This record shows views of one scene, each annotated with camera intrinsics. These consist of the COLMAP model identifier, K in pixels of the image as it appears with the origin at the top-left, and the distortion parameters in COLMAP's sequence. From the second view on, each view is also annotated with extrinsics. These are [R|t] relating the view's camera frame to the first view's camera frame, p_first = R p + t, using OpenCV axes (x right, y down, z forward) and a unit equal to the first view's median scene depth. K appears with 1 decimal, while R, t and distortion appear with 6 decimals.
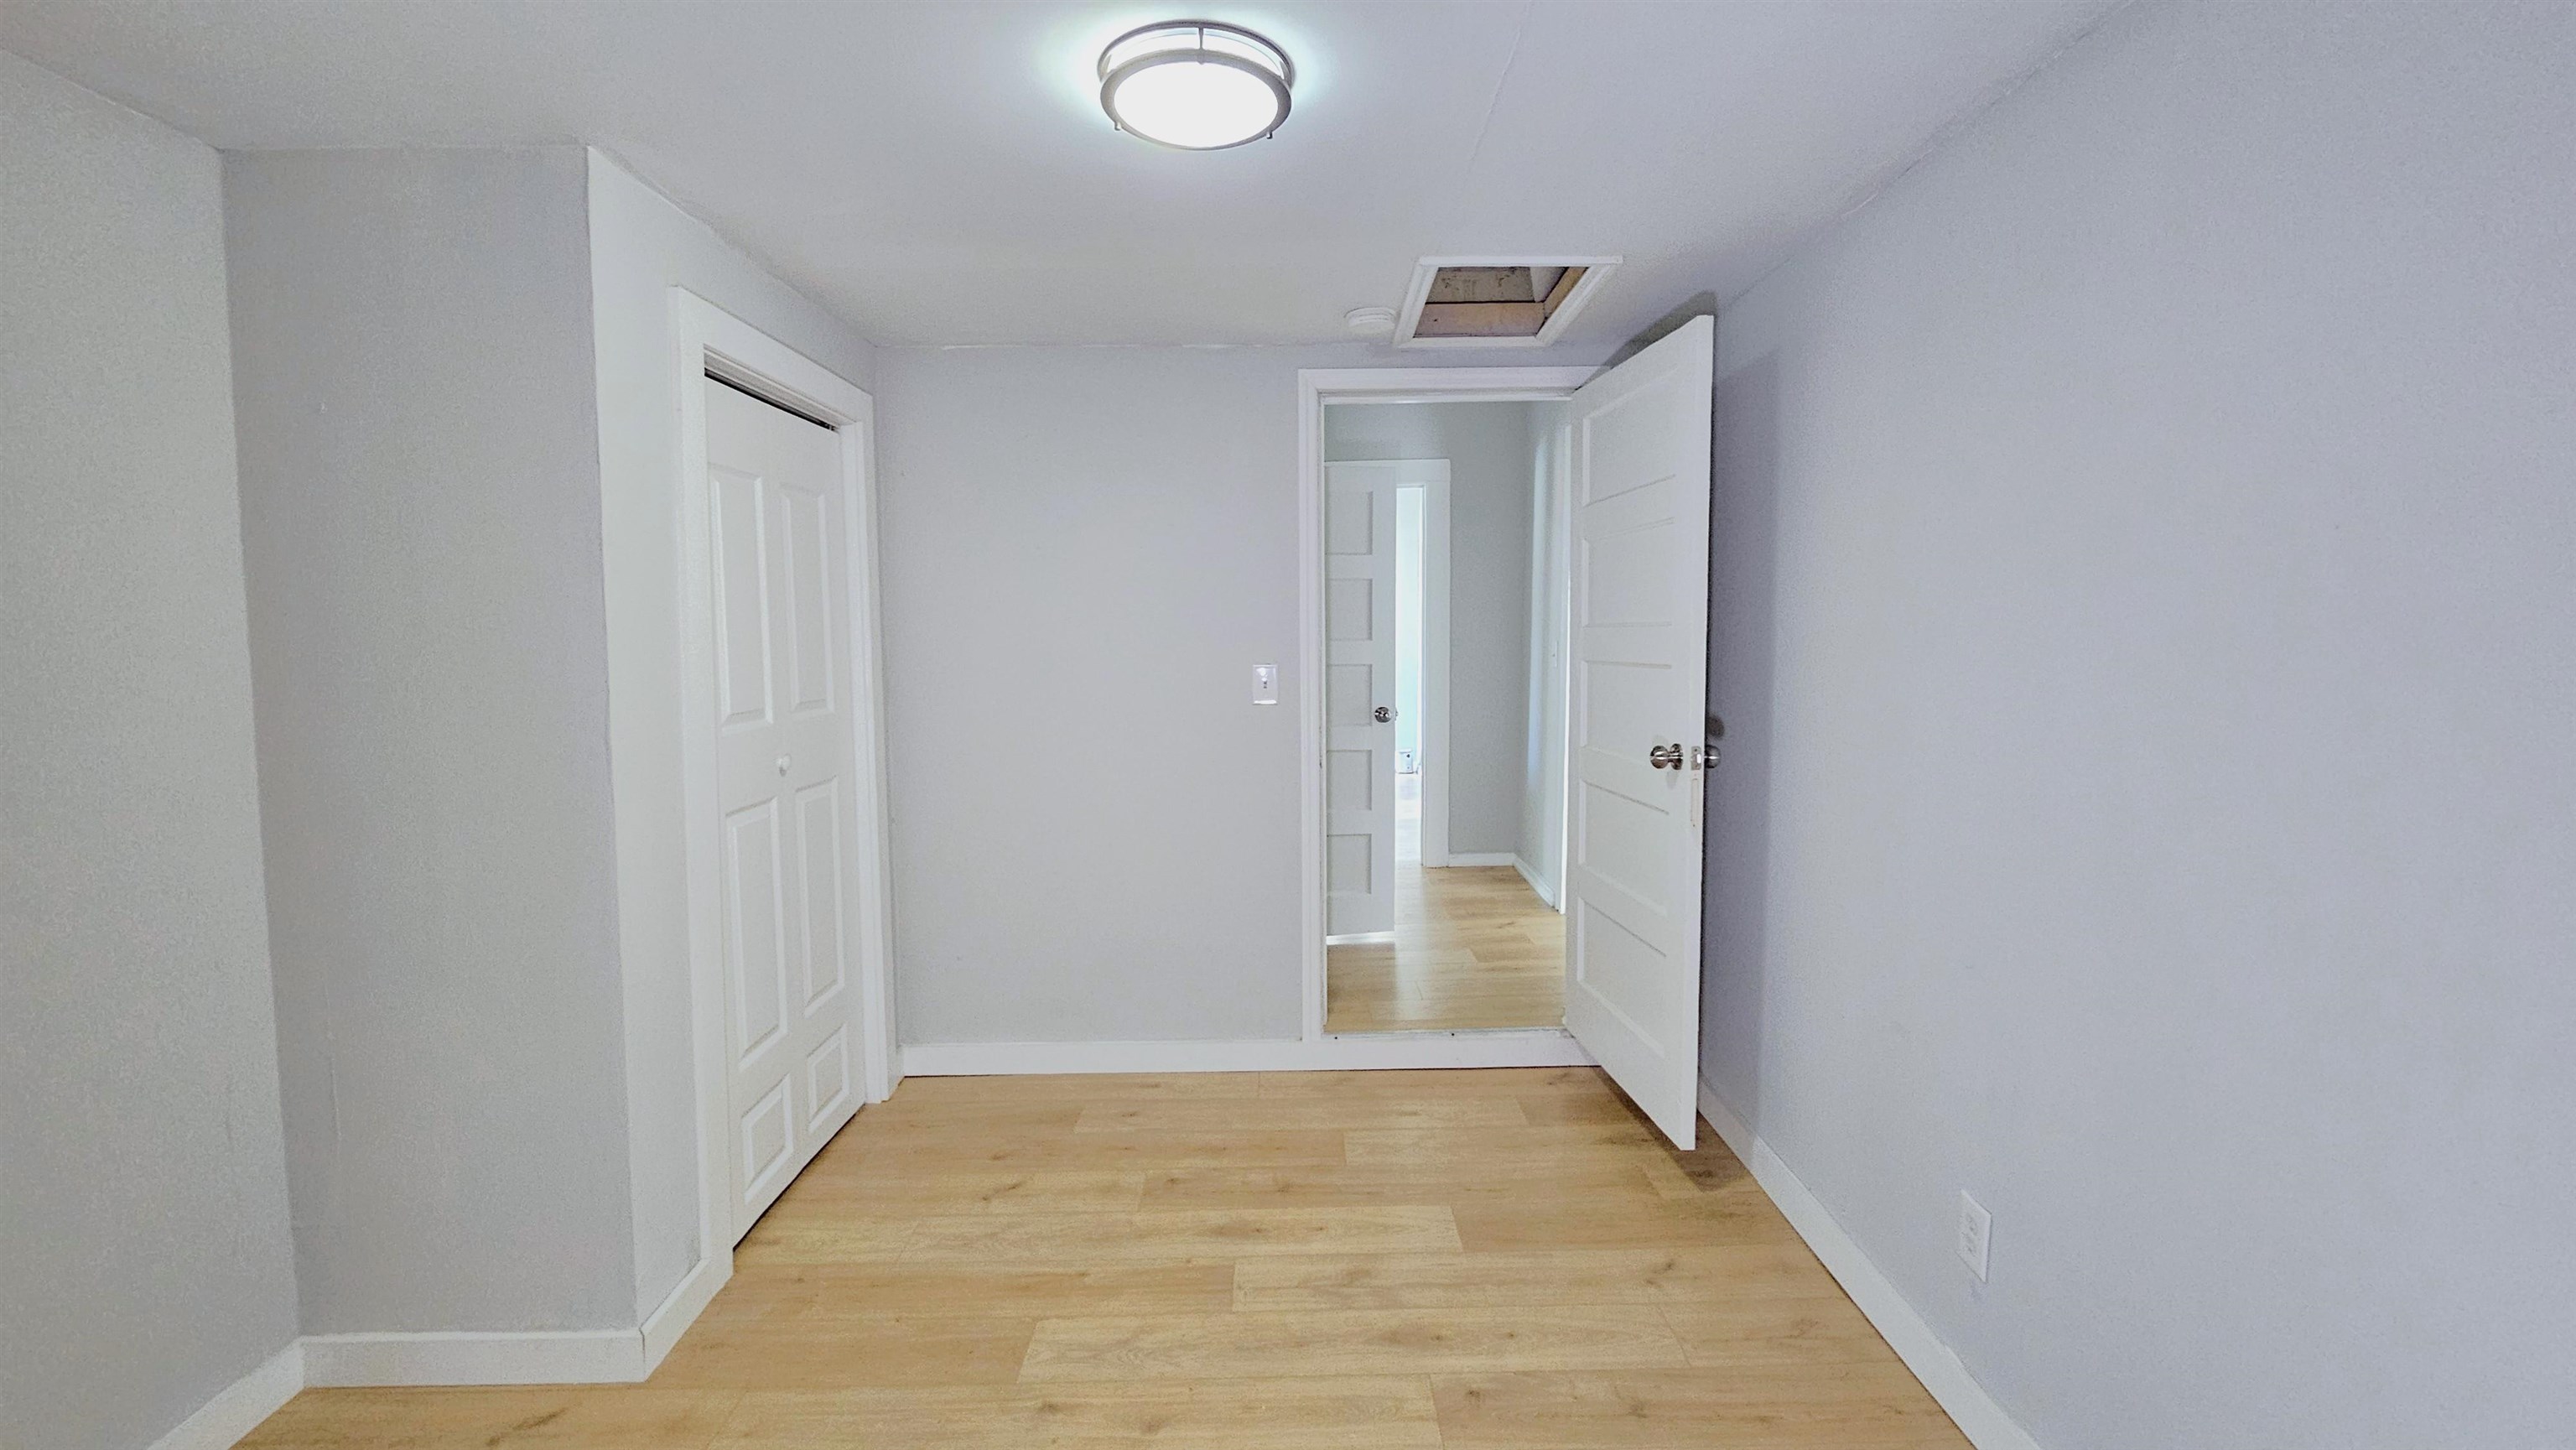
lens RADIAL K [[1062.5, 0, 1289.2], [0, 1062.5, 712.5], [0, 0, 1]] dist [-0.000181, 0.000664]
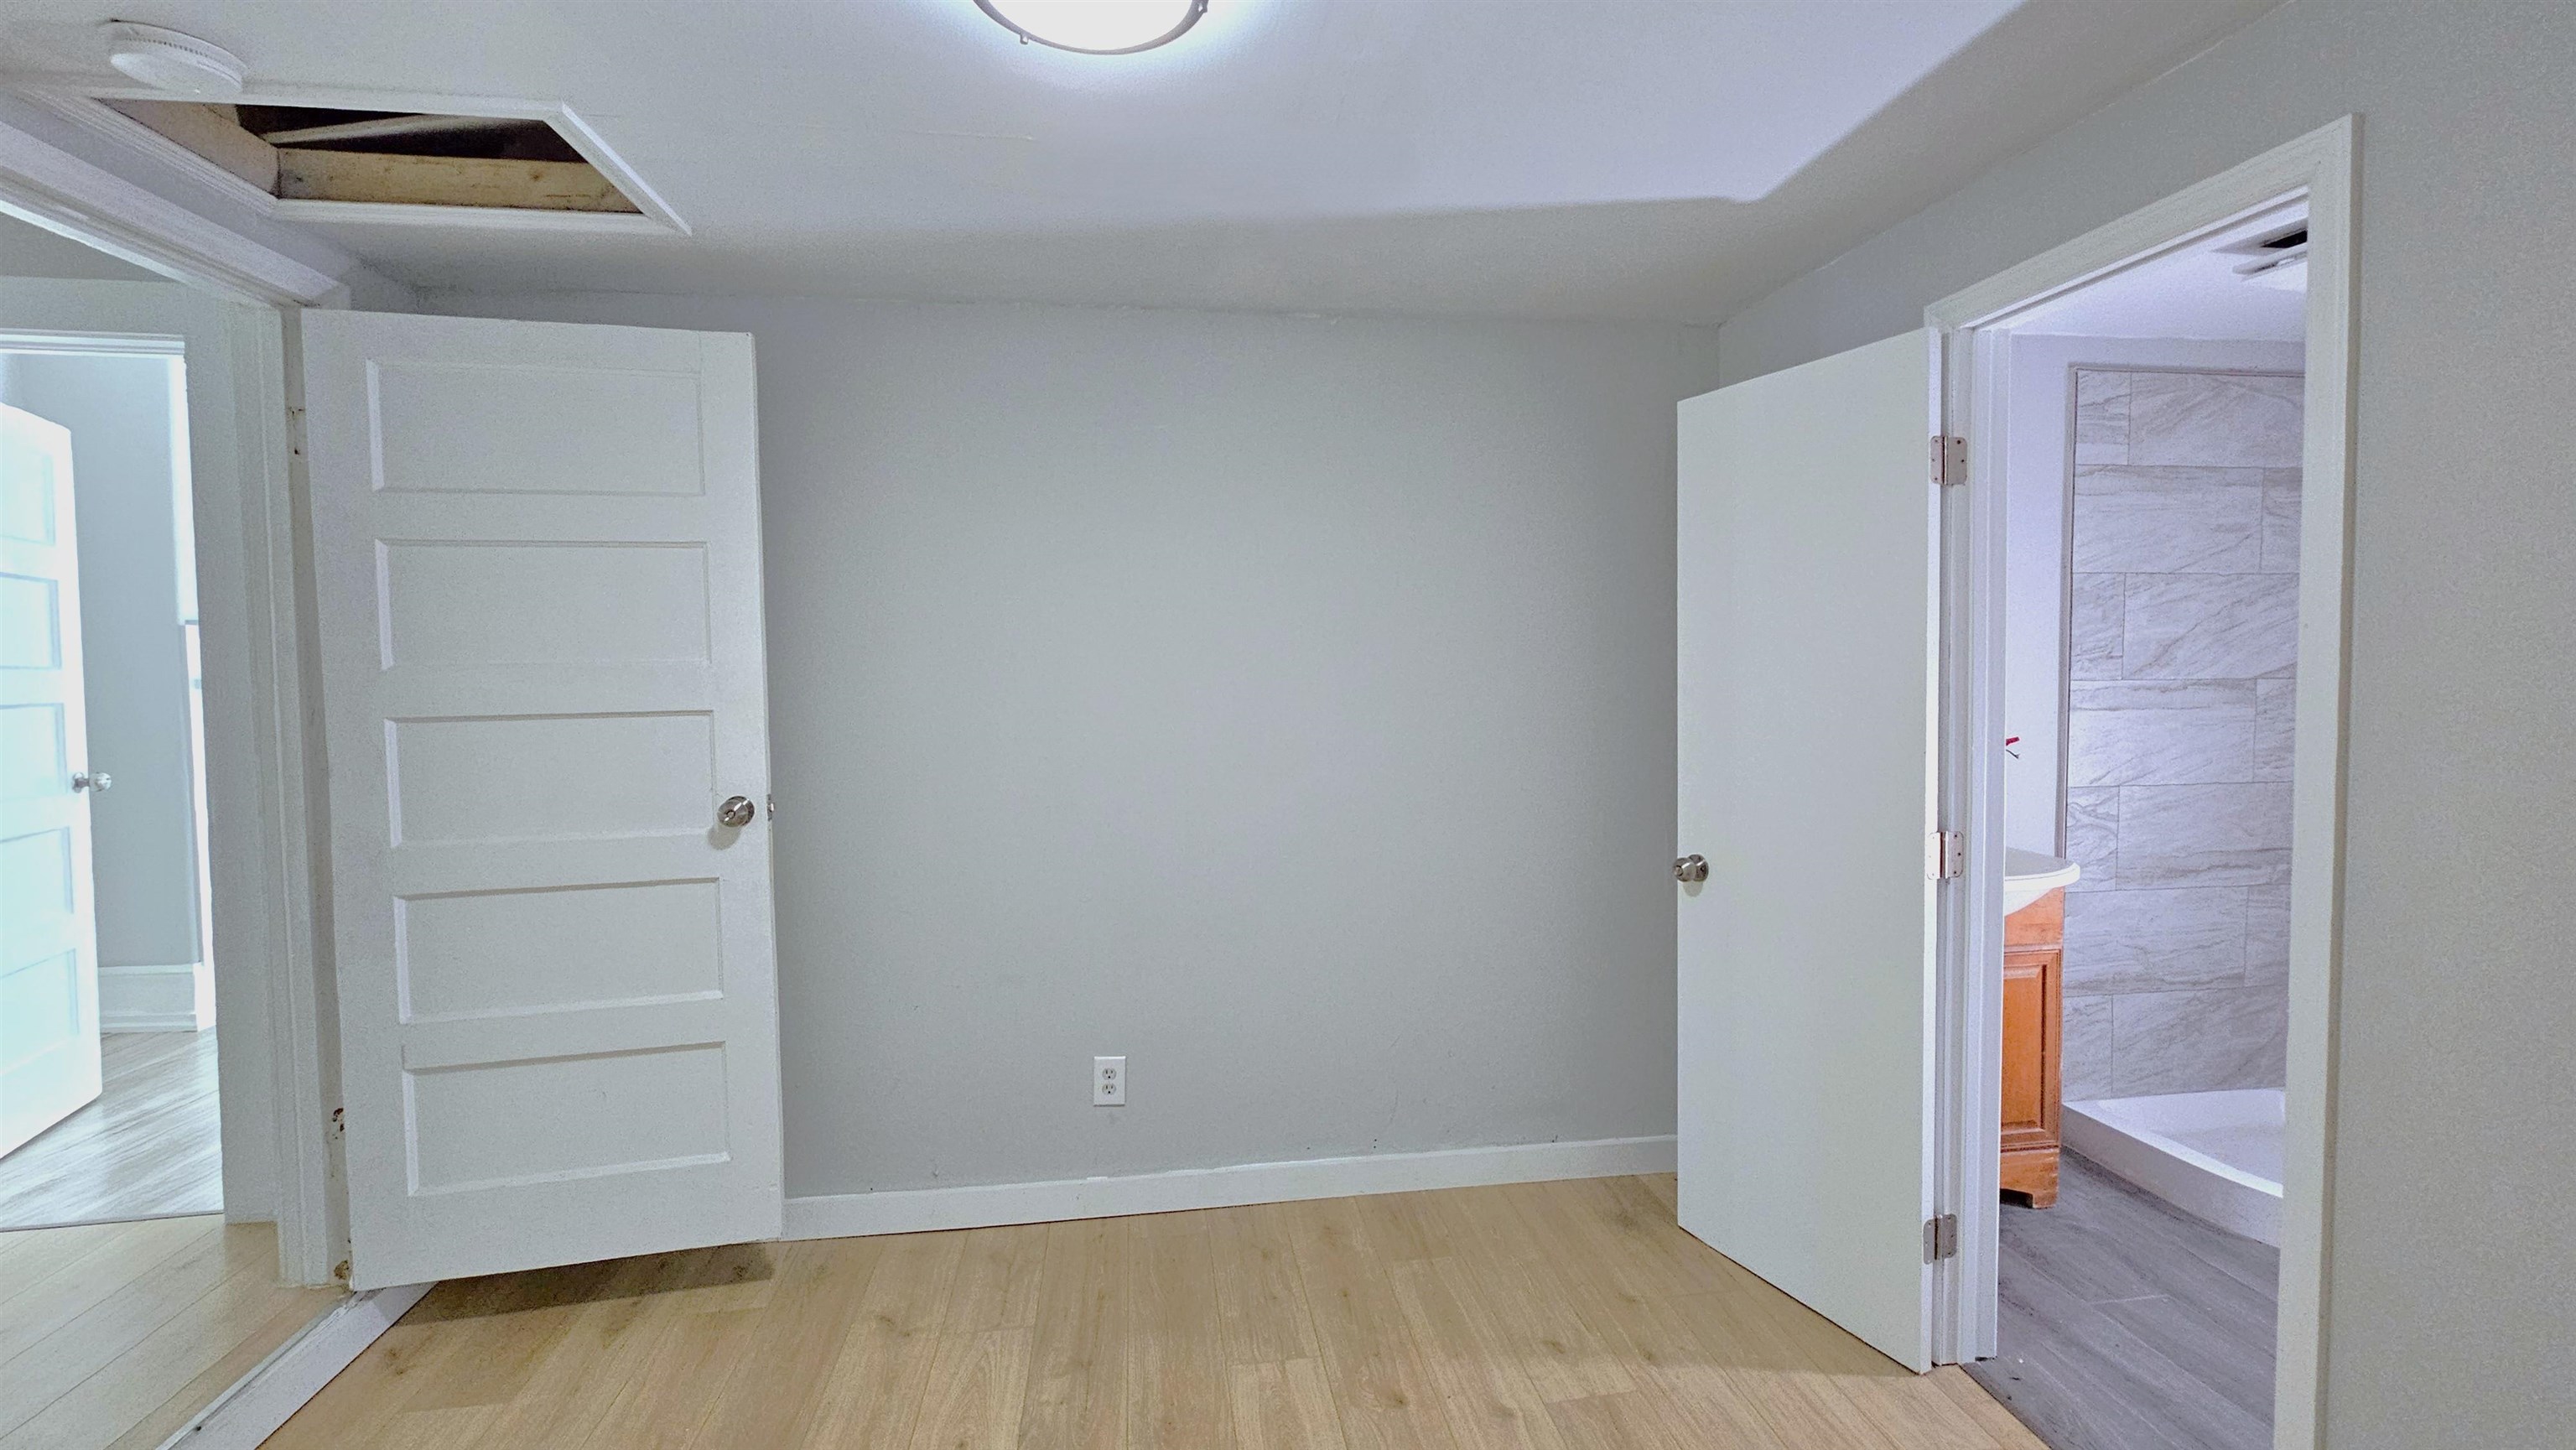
lens RADIAL K [[1062.5, 0, 1290.2], [0, 1062.5, 715.4], [0, 0, 1]] dist [-0.000181, 0.000664]
pose [[-0.144411, -0.045582, 0.988467, -0.601131], [0.089043, 0.994287, 0.058859, -0.051784], [-0.985503, 0.096516, -0.139528, 0.679343]]
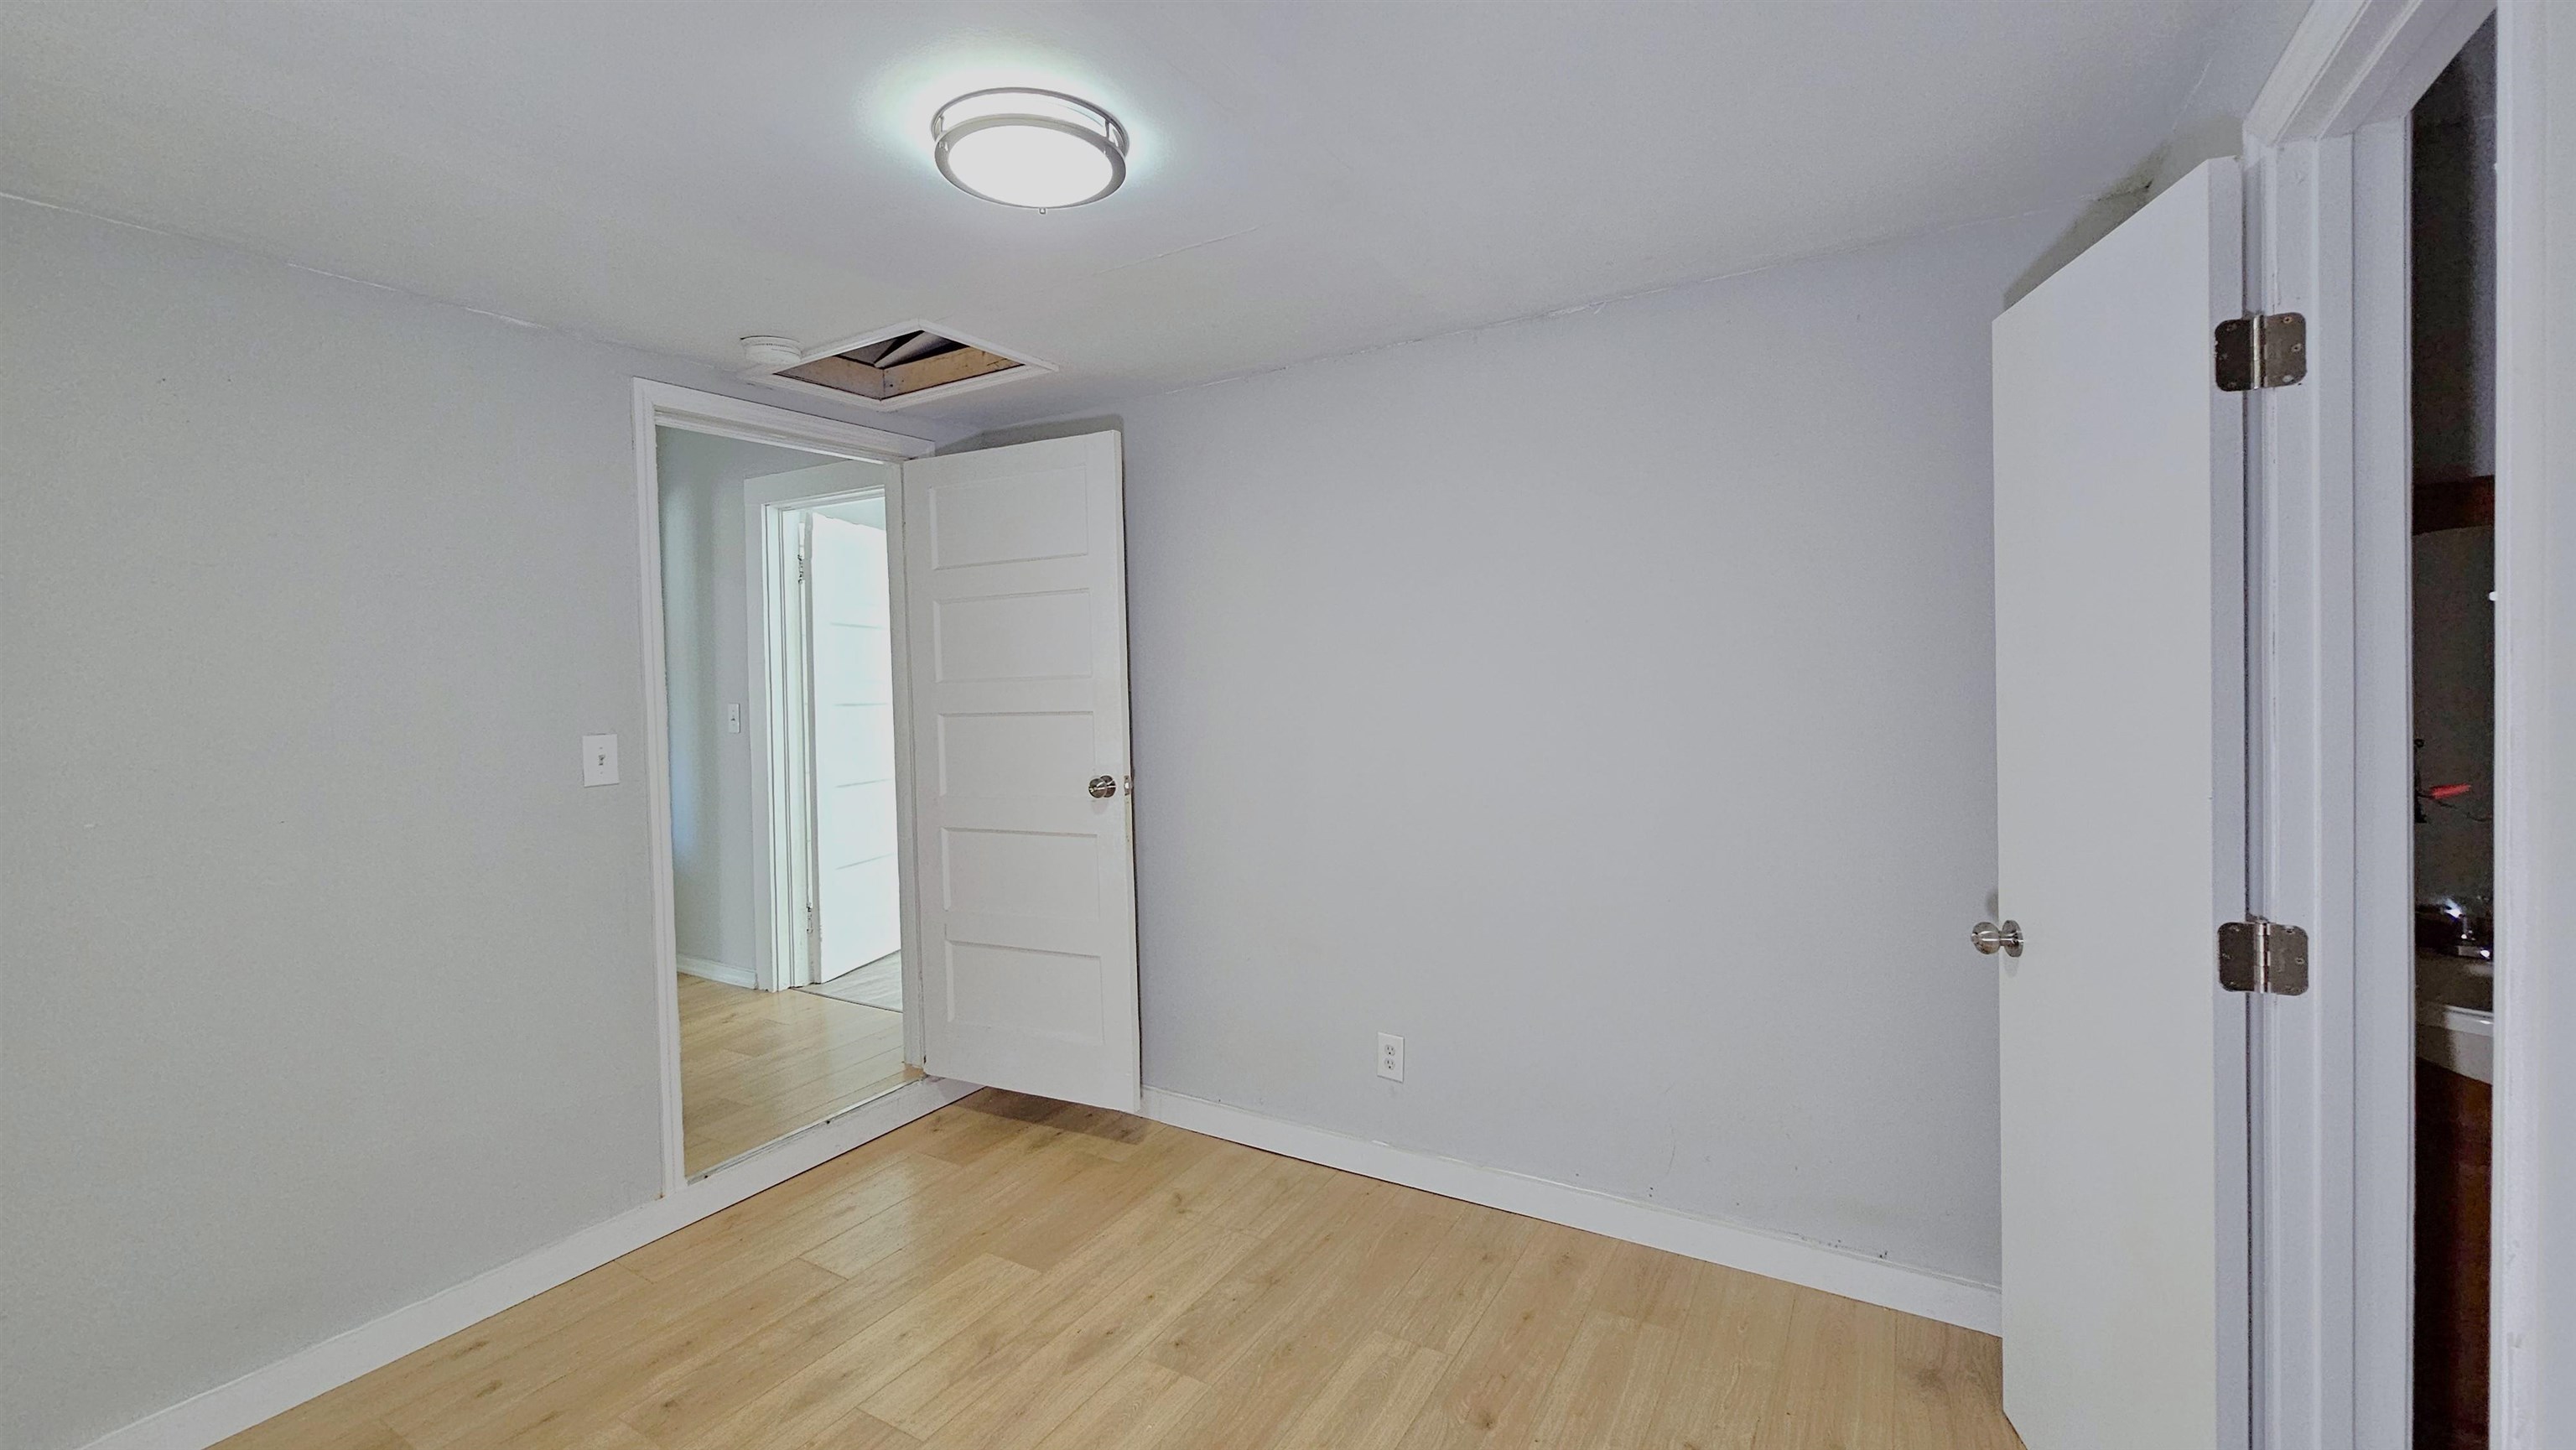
lens RADIAL K [[1062.5, 0, 1284.1], [0, 1062.5, 717.3], [0, 0, 1]] dist [-0.000181, 0.000664]
pose [[0.518197, -0.038356, 0.854401, -0.573640], [0.087918, 0.996091, -0.008605, -0.008984], [-0.850731, 0.079577, 0.519543, 0.203600]]
